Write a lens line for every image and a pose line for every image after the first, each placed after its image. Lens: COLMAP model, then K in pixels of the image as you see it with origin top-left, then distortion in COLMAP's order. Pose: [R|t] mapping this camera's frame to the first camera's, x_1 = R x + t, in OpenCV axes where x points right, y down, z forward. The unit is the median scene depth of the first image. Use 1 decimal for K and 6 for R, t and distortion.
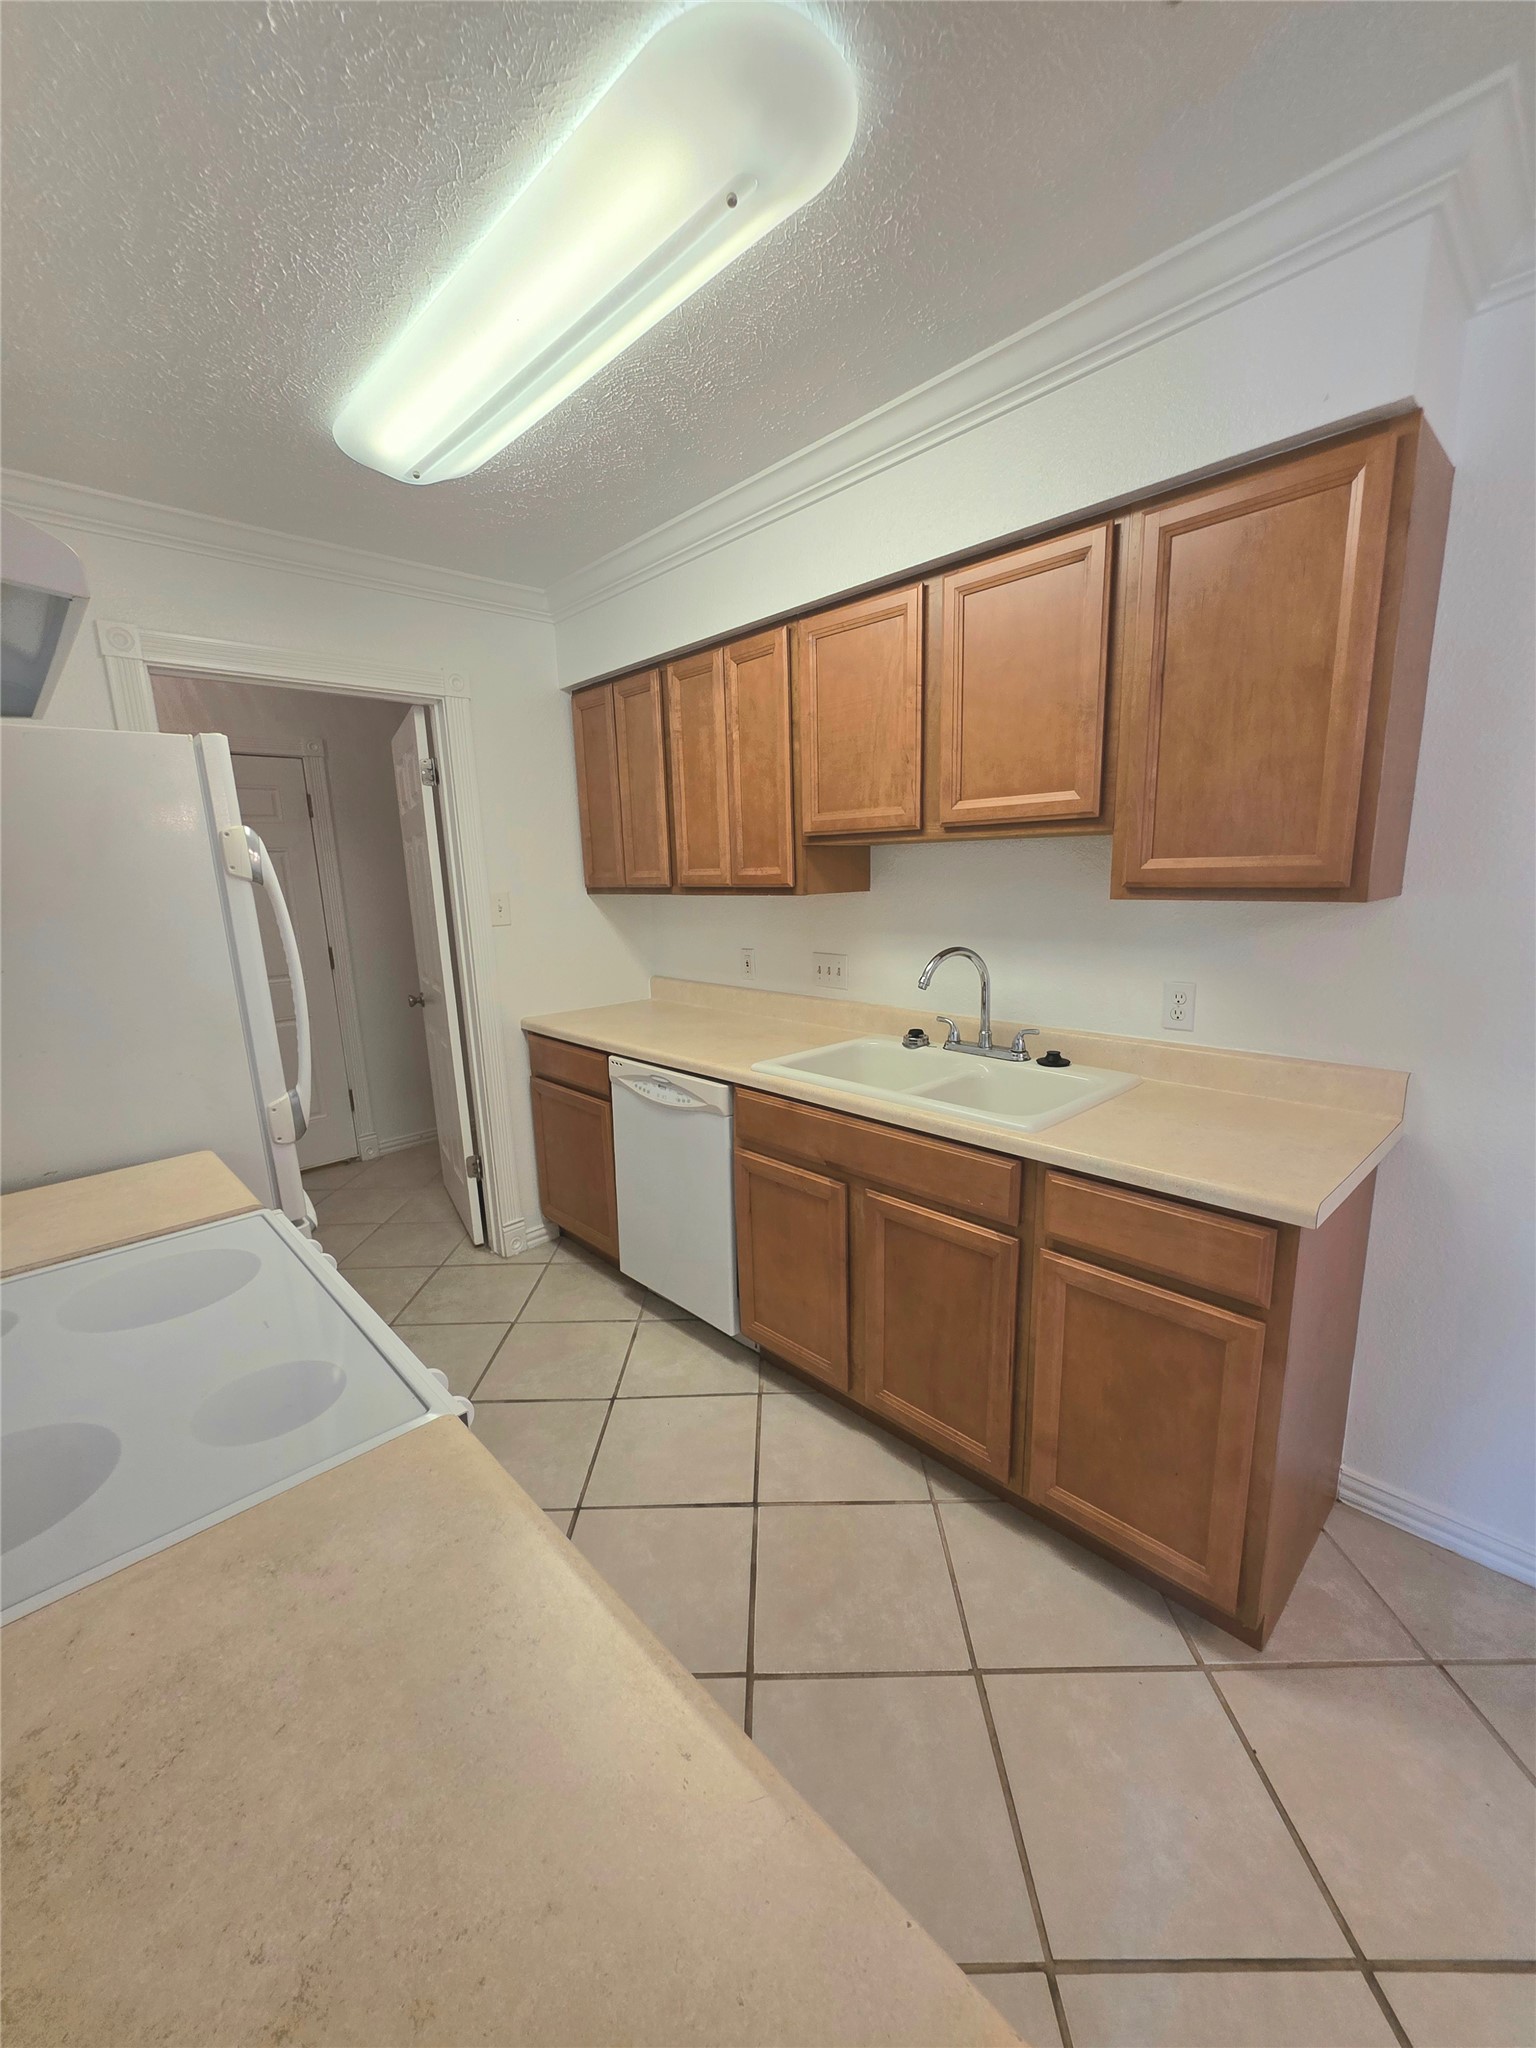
lens RADIAL K [[819.1, 0, 775.7], [0, 819.1, 1031.8], [0, 0, 1]] dist [-0.003165, -0.000006]
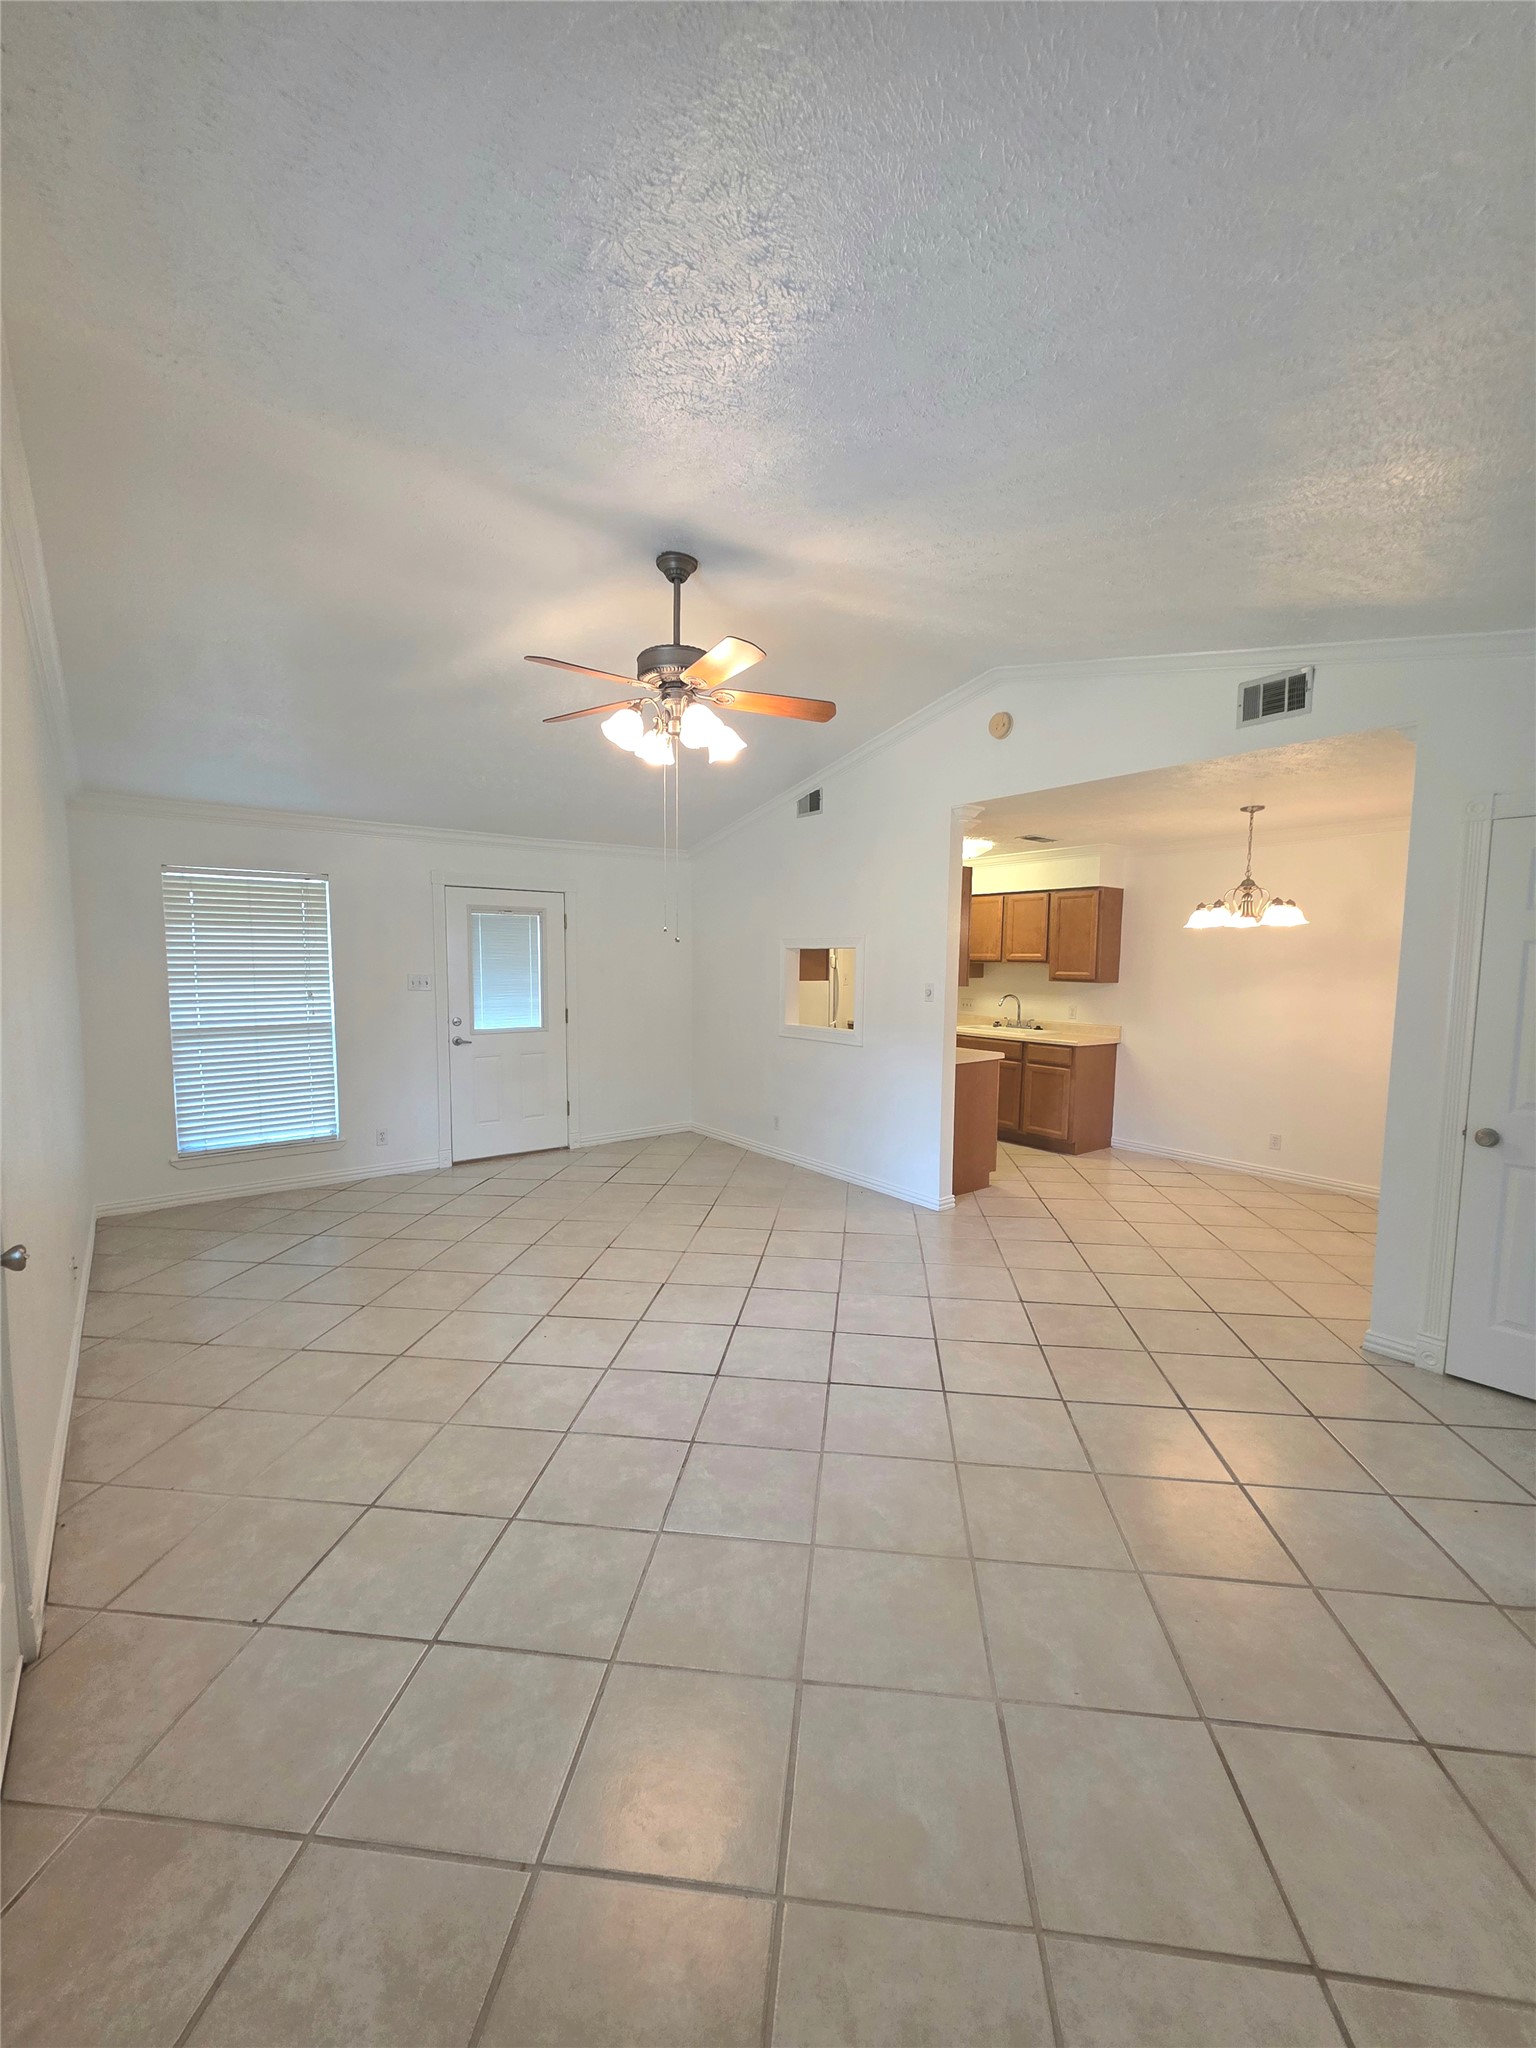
lens RADIAL K [[819.1, 0, 775.7], [0, 819.1, 1031.8], [0, 0, 1]] dist [-0.003165, -0.000006]
pose [[0.994497, 0.049053, -0.092574, -0.484661], [-0.058962, 0.992452, -0.107530, 0.539736], [0.086600, 0.112397, 0.989882, -2.774603]]
